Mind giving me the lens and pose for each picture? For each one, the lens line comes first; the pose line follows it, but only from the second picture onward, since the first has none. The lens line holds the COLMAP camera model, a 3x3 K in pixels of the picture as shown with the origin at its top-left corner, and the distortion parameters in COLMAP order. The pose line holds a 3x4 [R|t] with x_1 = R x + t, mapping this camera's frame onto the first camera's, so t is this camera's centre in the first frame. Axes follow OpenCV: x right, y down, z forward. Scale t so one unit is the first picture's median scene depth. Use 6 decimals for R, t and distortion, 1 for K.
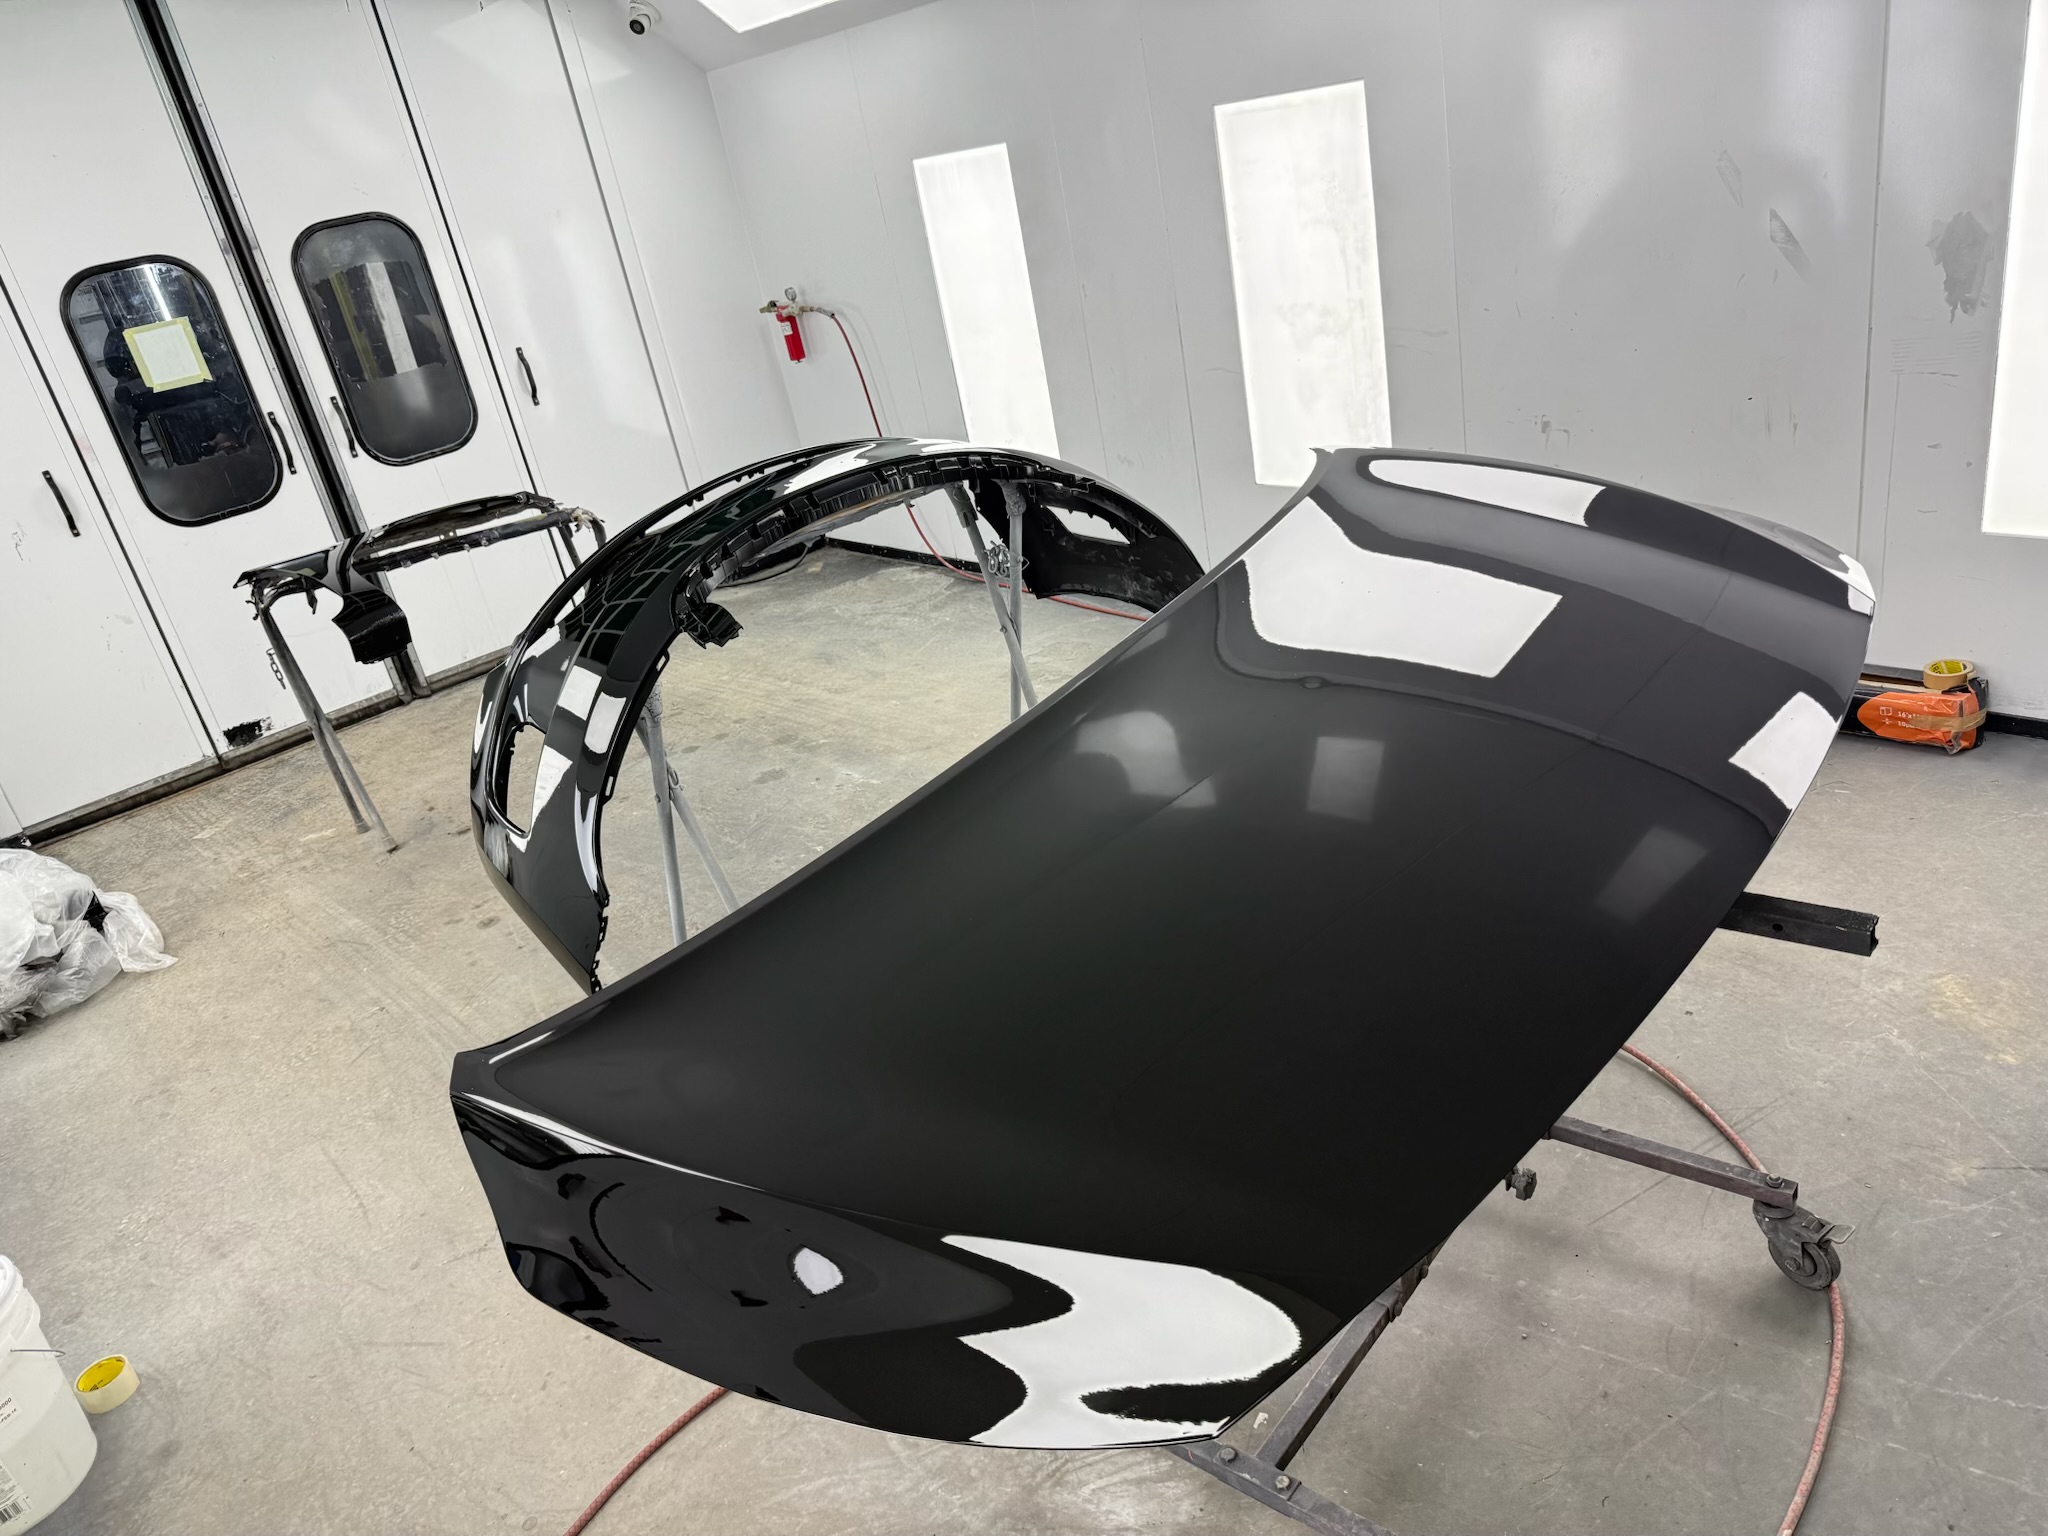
lens RADIAL K [[1469.0, 0, 1024.0], [0, 1469.0, 768.0], [0, 0, 1]] dist [0.006750, -0.009002]
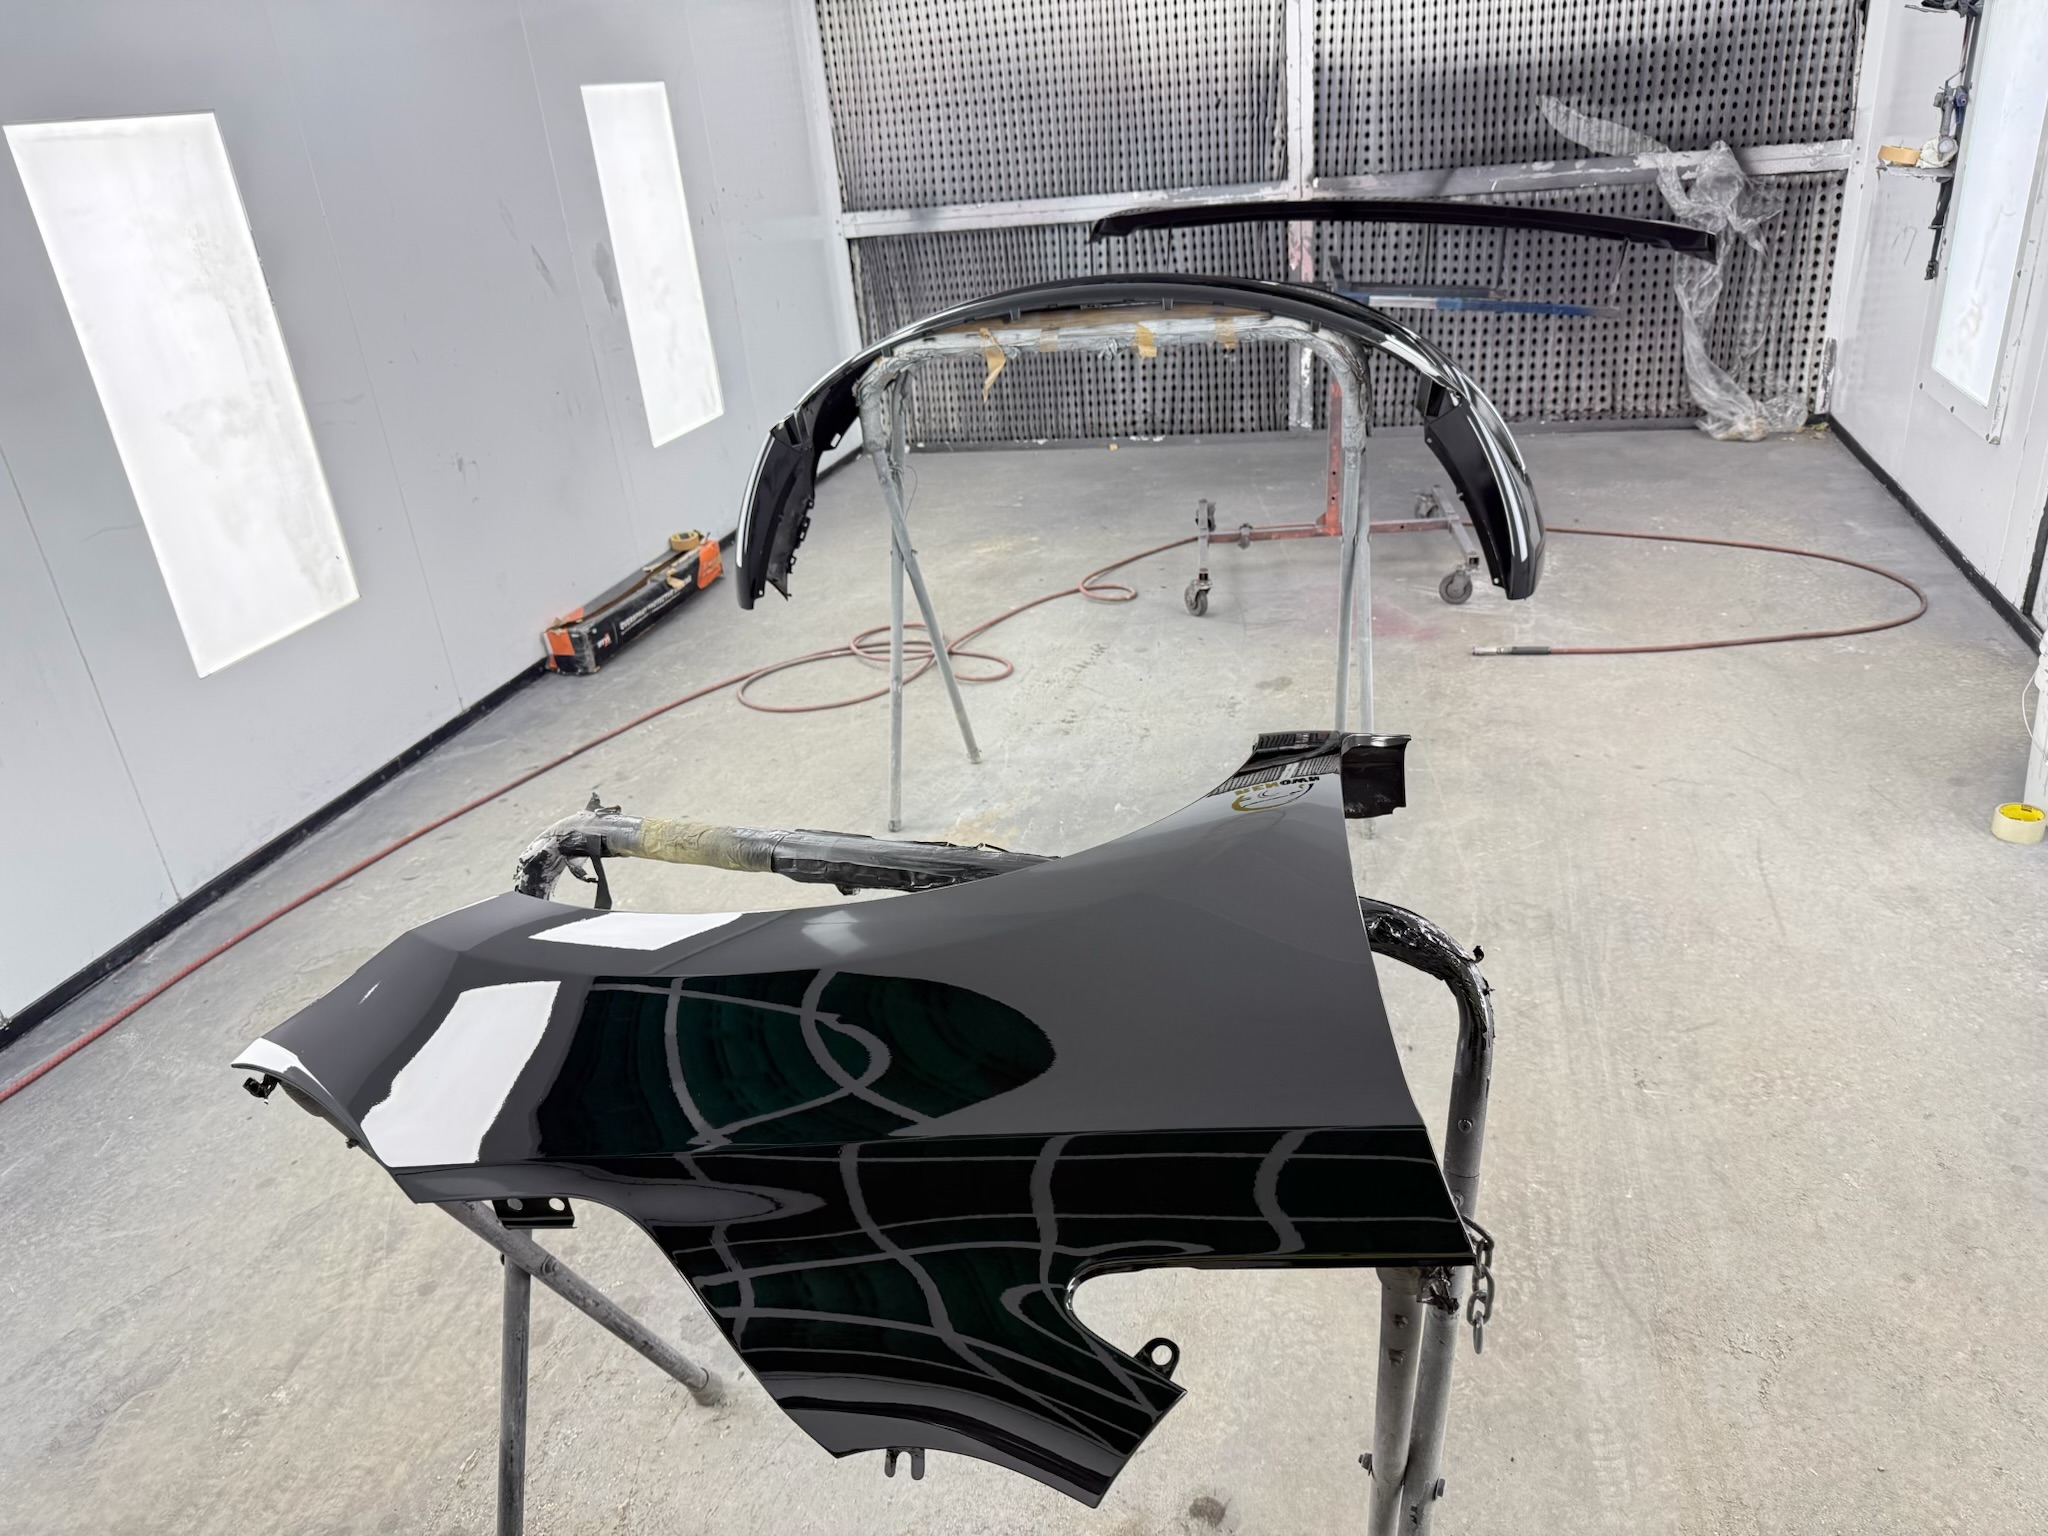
lens RADIAL K [[1447.5, 0, 1027.4], [0, 1447.5, 741.7], [0, 0, 1]] dist [0.007713, -0.006015]
pose [[-0.528302, -0.127740, 0.839392, -0.742310], [0.509944, 0.742711, 0.433979, -0.325997], [-0.678862, 0.657315, -0.327236, 1.189559]]
